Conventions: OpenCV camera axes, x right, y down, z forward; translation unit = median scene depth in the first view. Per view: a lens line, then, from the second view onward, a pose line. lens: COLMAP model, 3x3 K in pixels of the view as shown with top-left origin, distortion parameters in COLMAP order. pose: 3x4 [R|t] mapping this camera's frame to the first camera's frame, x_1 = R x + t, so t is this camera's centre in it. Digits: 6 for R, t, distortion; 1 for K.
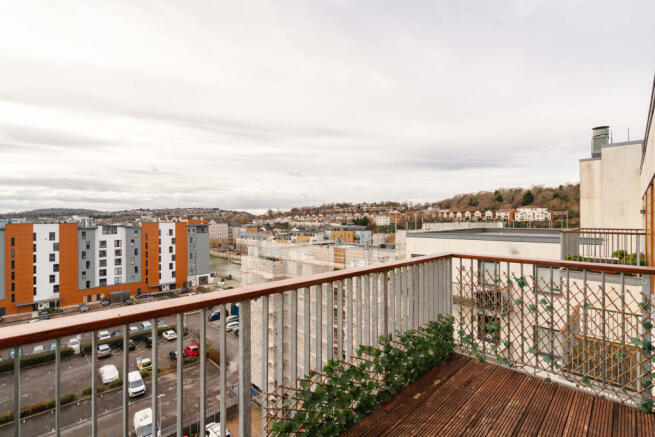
lens RADIAL K [[296.5, 0, 330.5], [0, 296.5, 218.6], [0, 0, 1]] dist [0.001792, -0.000262]
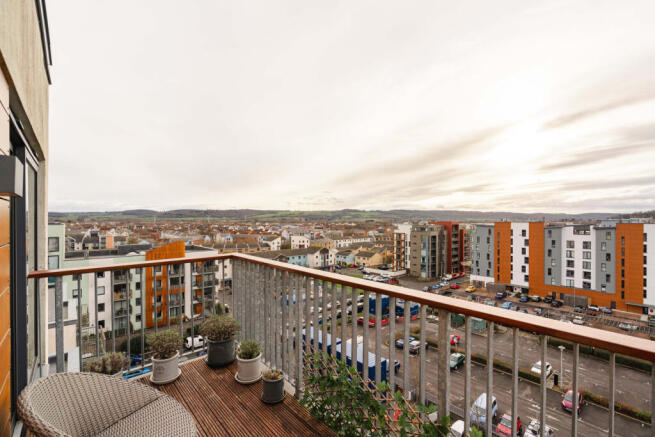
lens RADIAL K [[296.5, 0, 324.2], [0, 296.5, 219.6], [0, 0, 1]] dist [0.001792, -0.000262]
pose [[-0.060810, 0.007574, -0.998121, 0.256460], [-0.002734, 0.999966, 0.007755, -0.001036], [0.998146, 0.003201, -0.060787, 0.245882]]
